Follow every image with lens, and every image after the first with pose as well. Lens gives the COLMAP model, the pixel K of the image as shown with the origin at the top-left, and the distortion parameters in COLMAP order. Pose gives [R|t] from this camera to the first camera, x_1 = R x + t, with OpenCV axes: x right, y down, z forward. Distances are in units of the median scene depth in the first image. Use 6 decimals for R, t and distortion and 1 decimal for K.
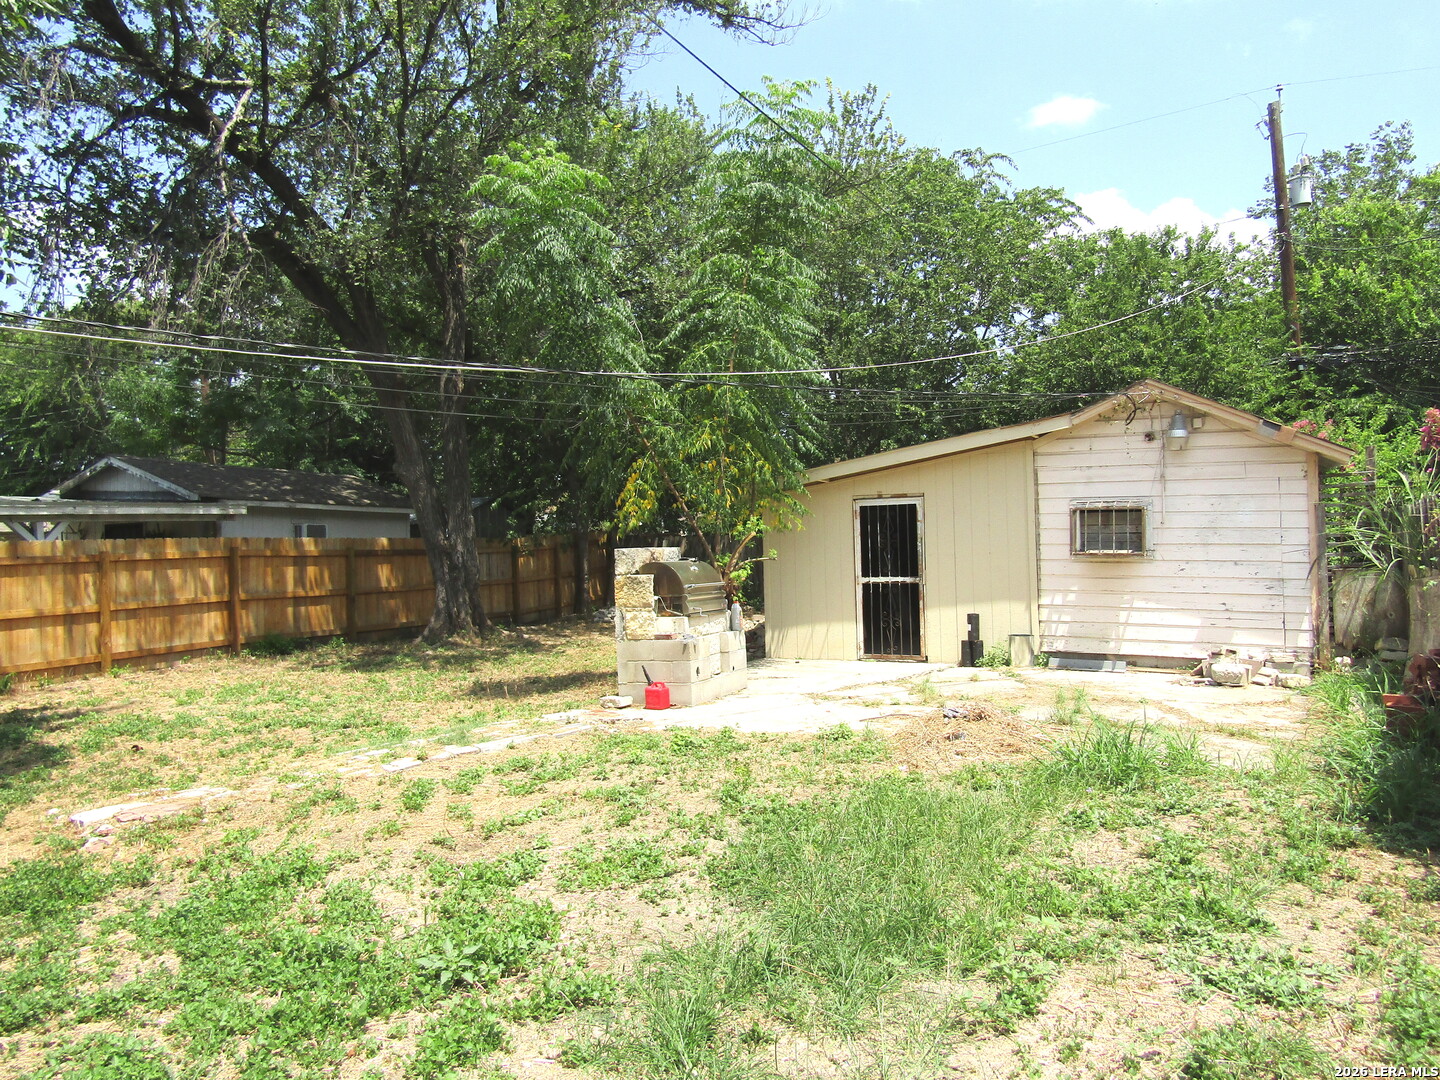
lens RADIAL K [[1035.5, 0, 728.5], [0, 1035.5, 536.2], [0, 0, 1]] dist [0.000306, -0.003621]
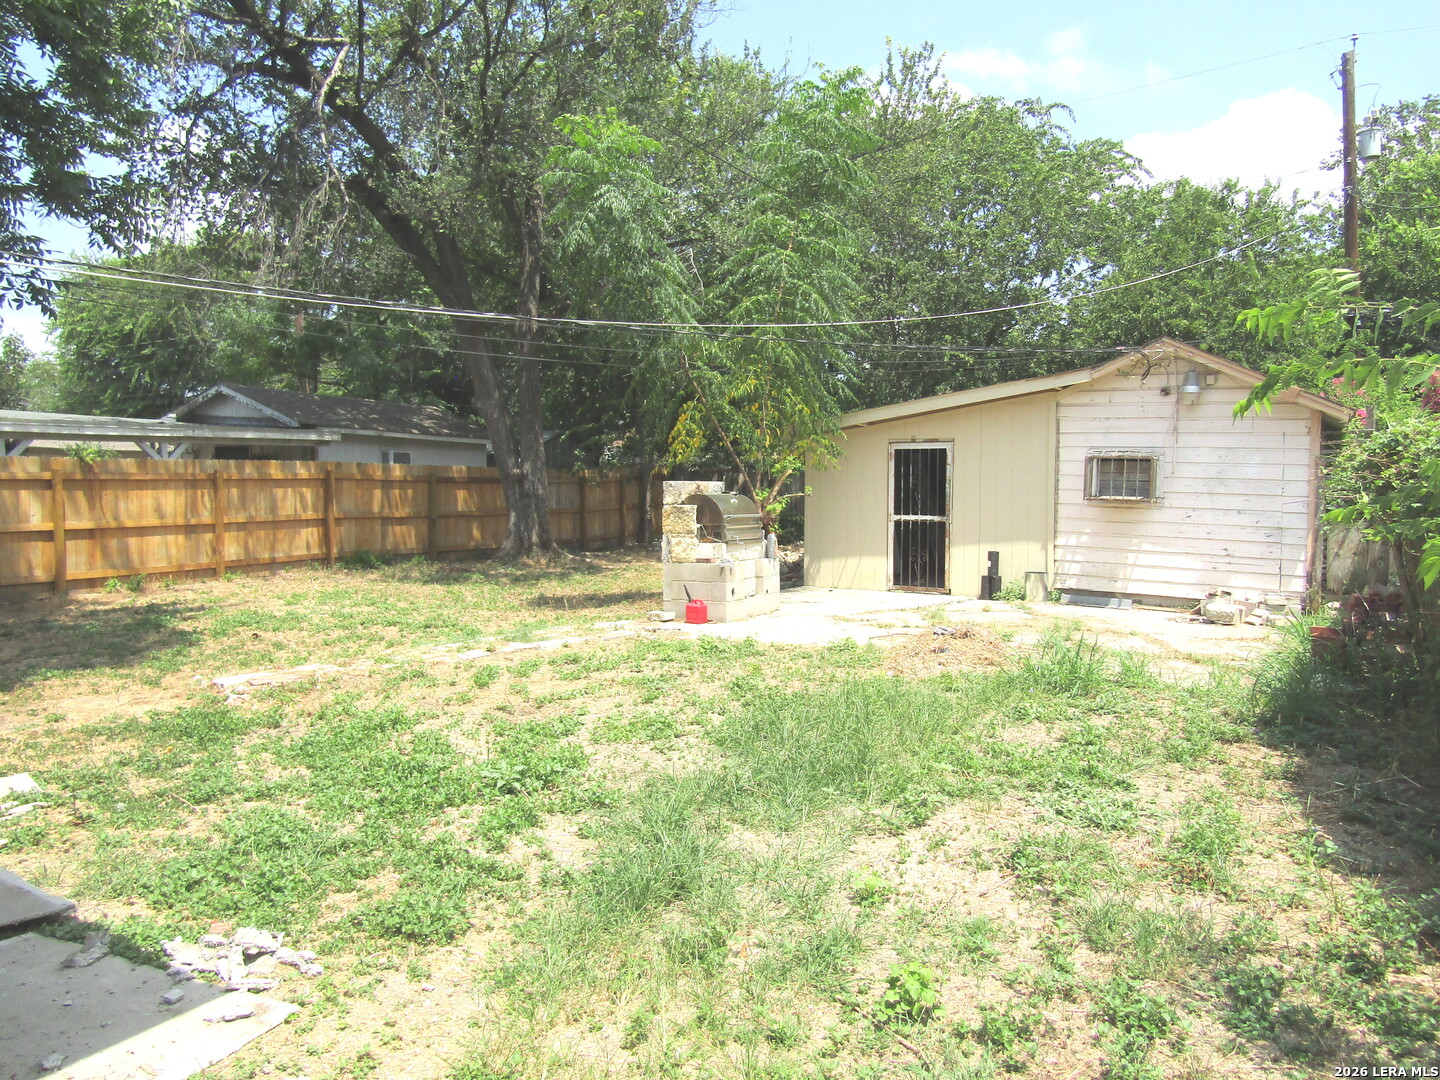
lens RADIAL K [[1035.5, 0, 726.6], [0, 1035.5, 529.8], [0, 0, 1]] dist [0.000306, -0.003621]
pose [[0.996994, 0.033543, -0.069844, 0.031536], [-0.029724, 0.998042, 0.055026, 0.000954], [0.071553, -0.052785, 0.996039, -0.094404]]
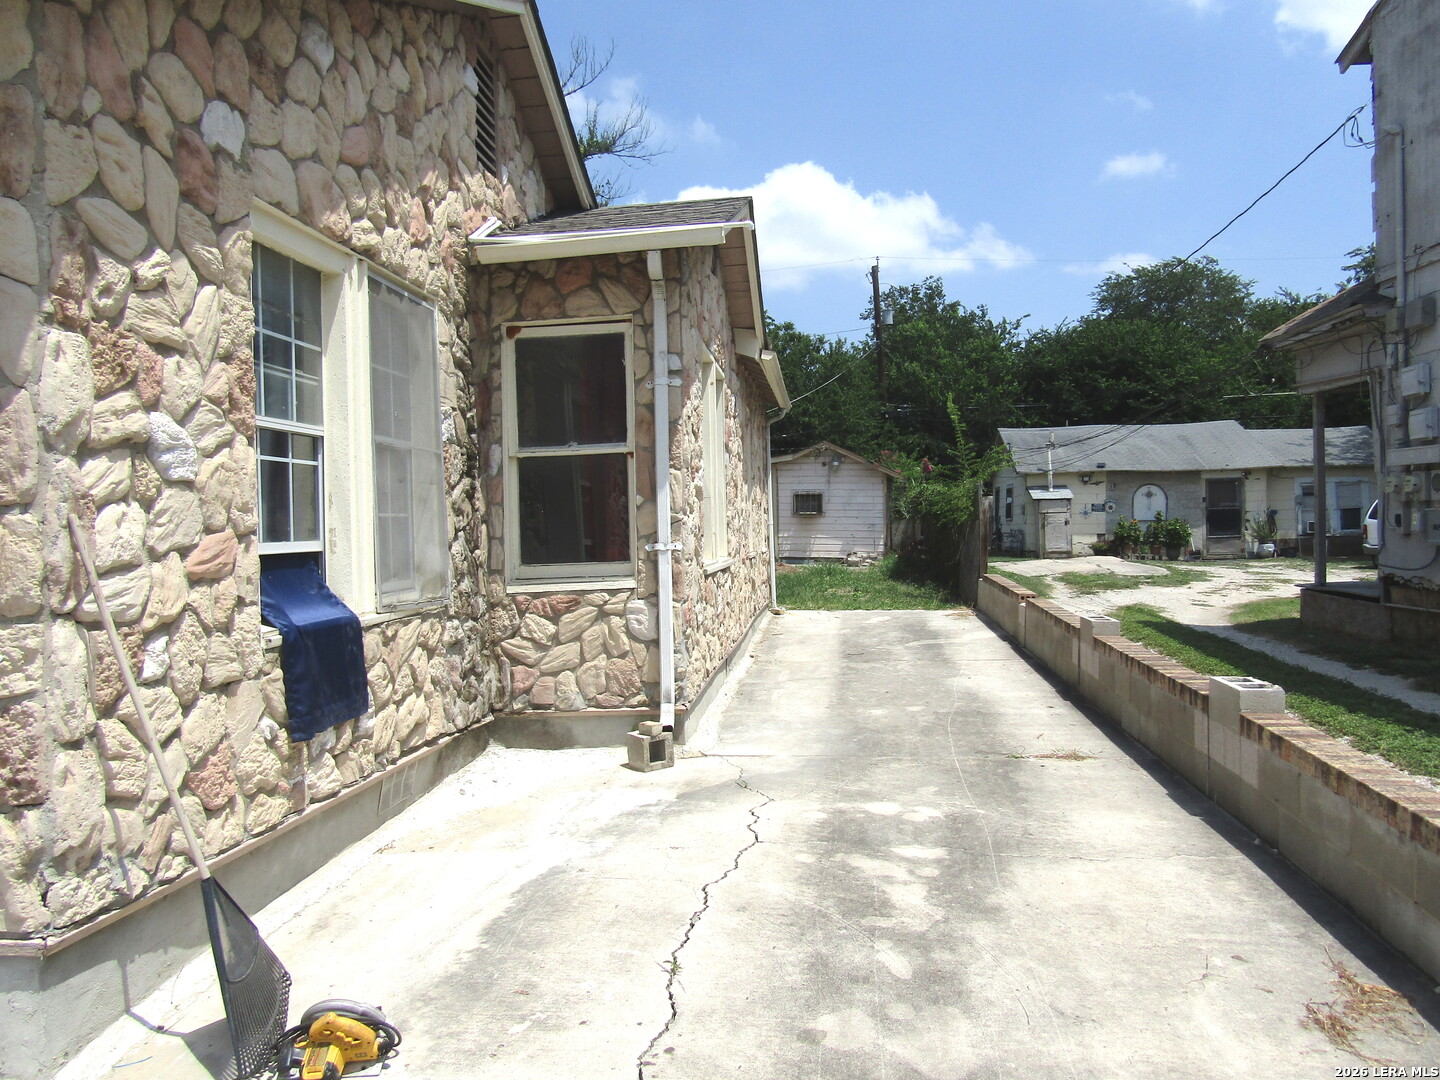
lens RADIAL K [[1035.5, 0, 720.2], [0, 1035.5, 543.4], [0, 0, 1]] dist [0.000306, -0.003621]
pose [[0.943749, -0.005912, 0.330611, -0.535533], [-0.004808, 0.999489, 0.031599, 0.009293], [-0.330629, -0.031411, 0.943238, -1.033153]]
